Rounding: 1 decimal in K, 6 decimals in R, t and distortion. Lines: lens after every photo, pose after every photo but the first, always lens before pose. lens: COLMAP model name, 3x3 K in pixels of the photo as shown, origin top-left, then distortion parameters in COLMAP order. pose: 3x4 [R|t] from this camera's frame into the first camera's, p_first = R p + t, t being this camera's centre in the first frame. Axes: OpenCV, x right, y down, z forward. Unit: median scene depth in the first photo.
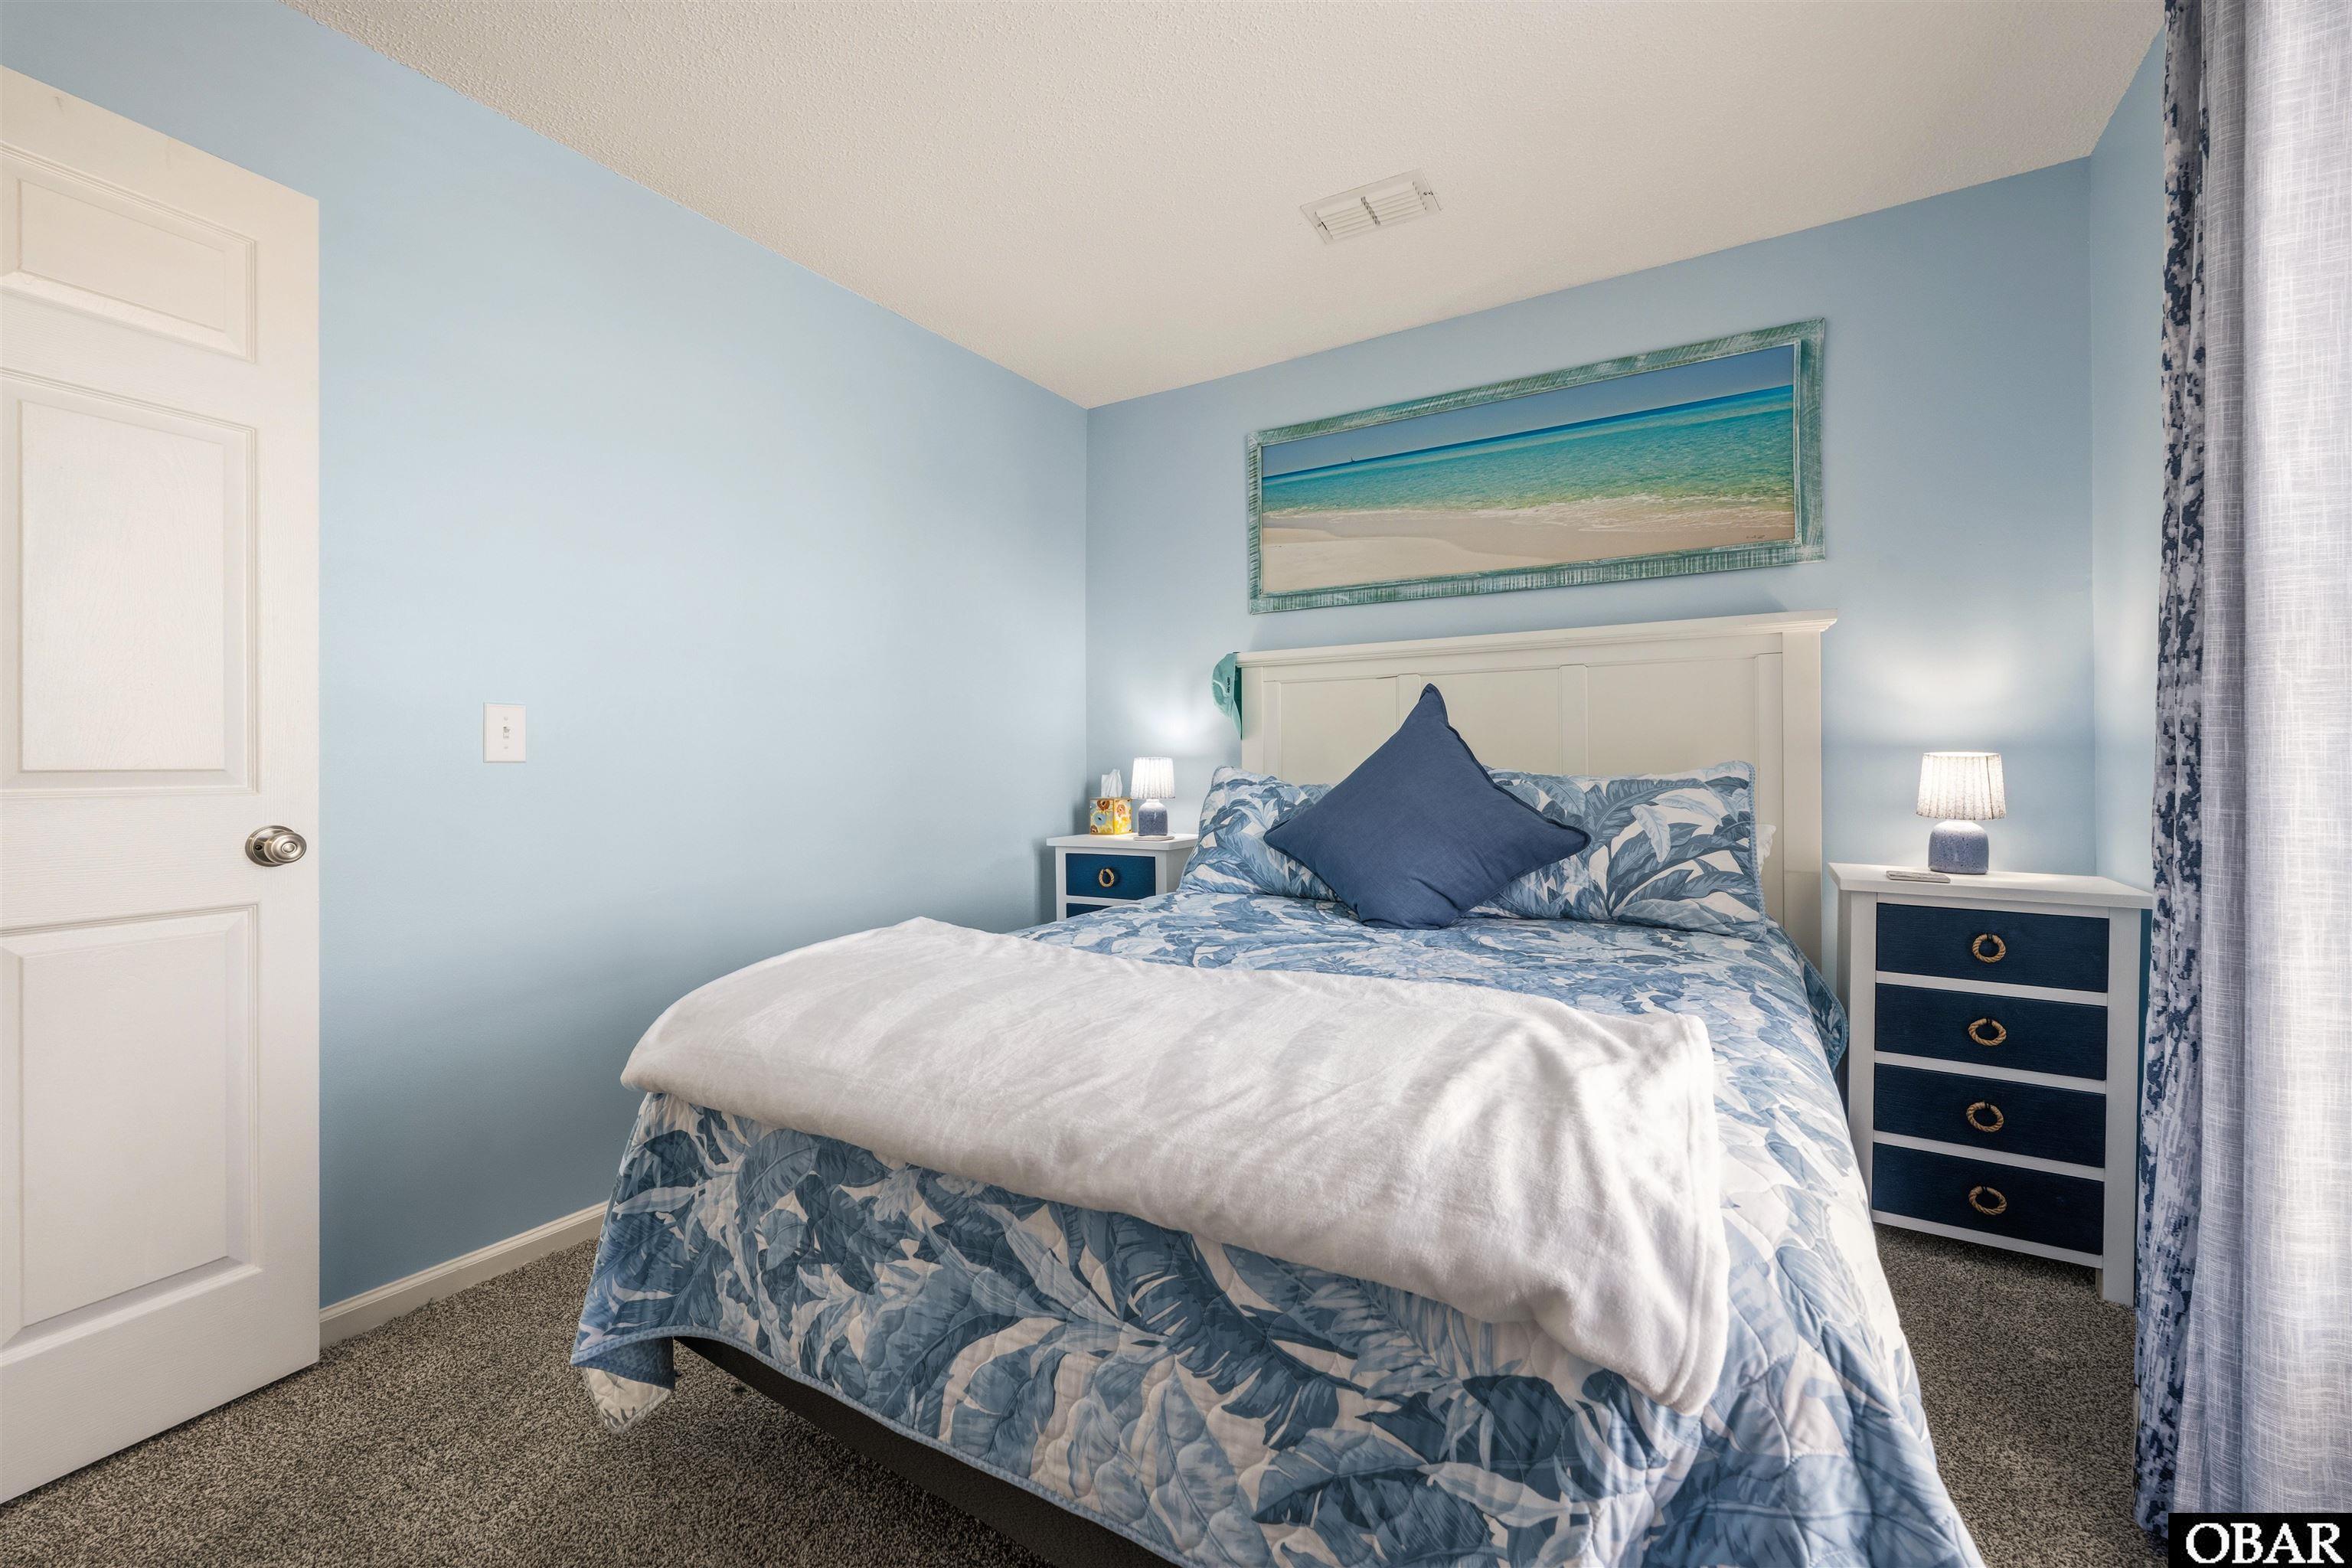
lens RADIAL K [[937.2, 0, 1177.7], [0, 937.2, 775.0], [0, 0, 1]] dist [-0.001700, 0.000371]
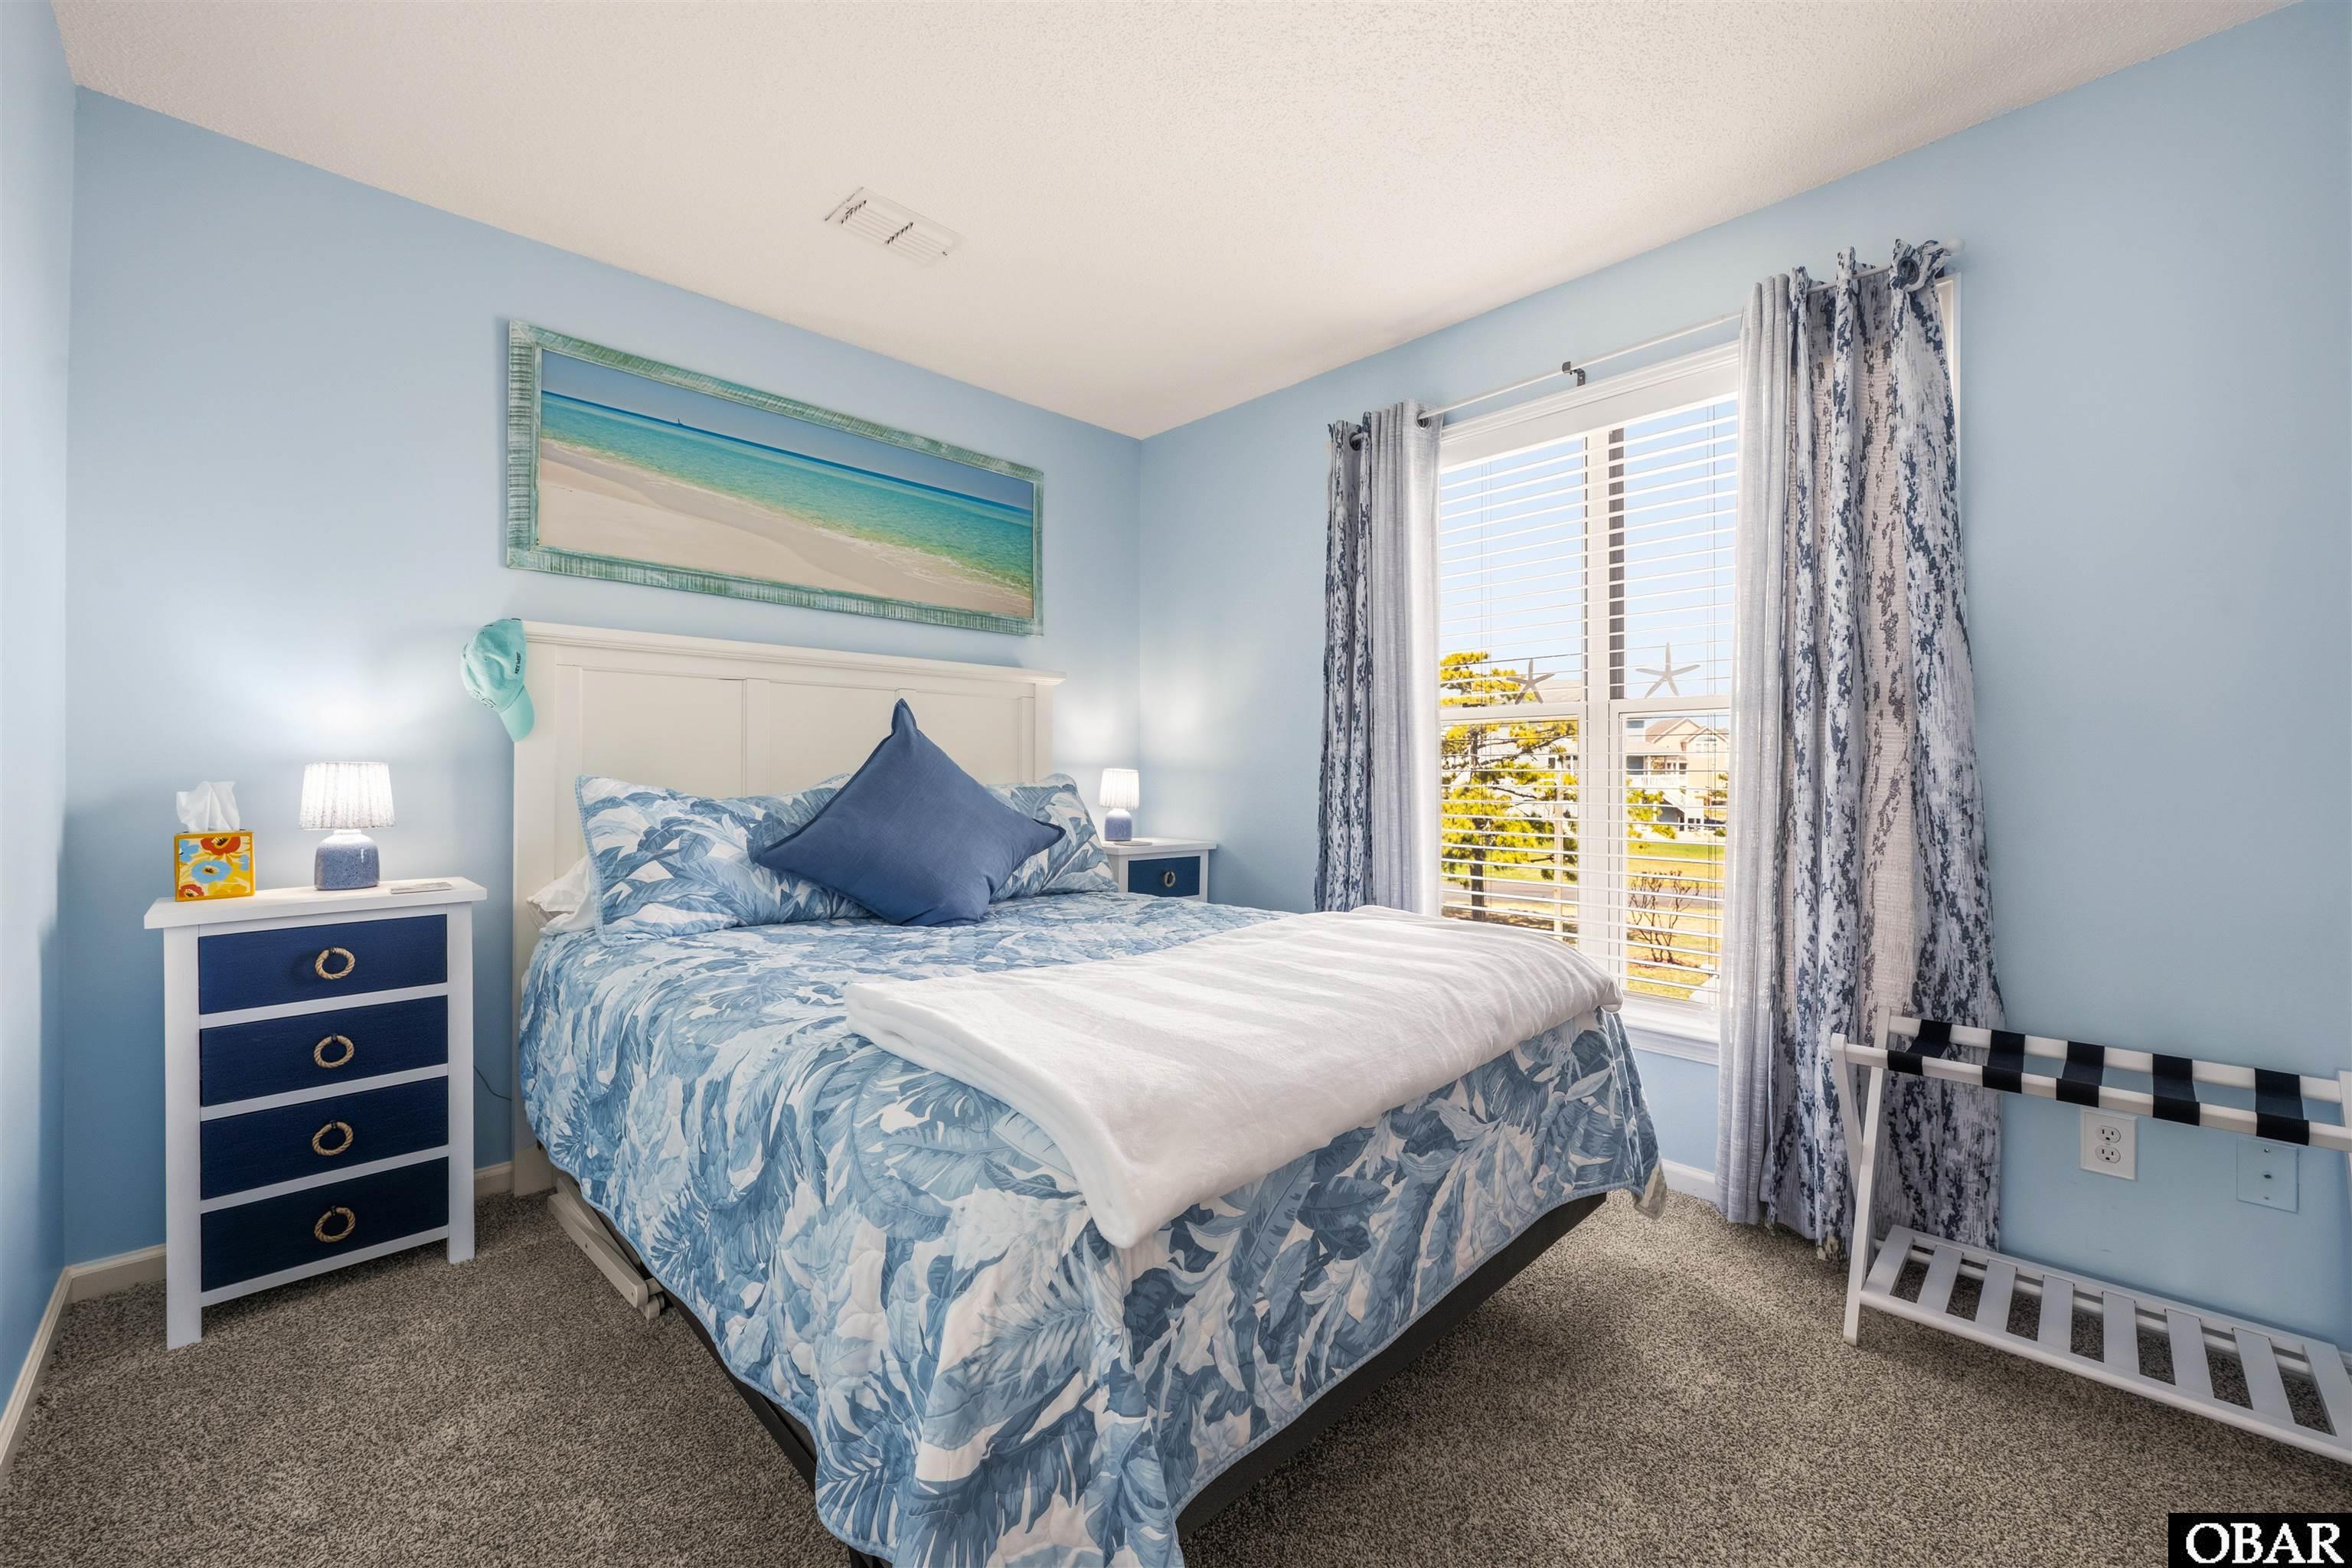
lens RADIAL K [[926.5, 0, 1176.0], [0, 926.5, 784.0], [0, 0, 1]] dist [0.015037, 0.000070]
pose [[0.252249, -0.008261, 0.967627, -0.660899], [0.007151, 0.999952, 0.006673, -0.005937], [-0.967636, 0.005236, 0.252296, 0.423640]]
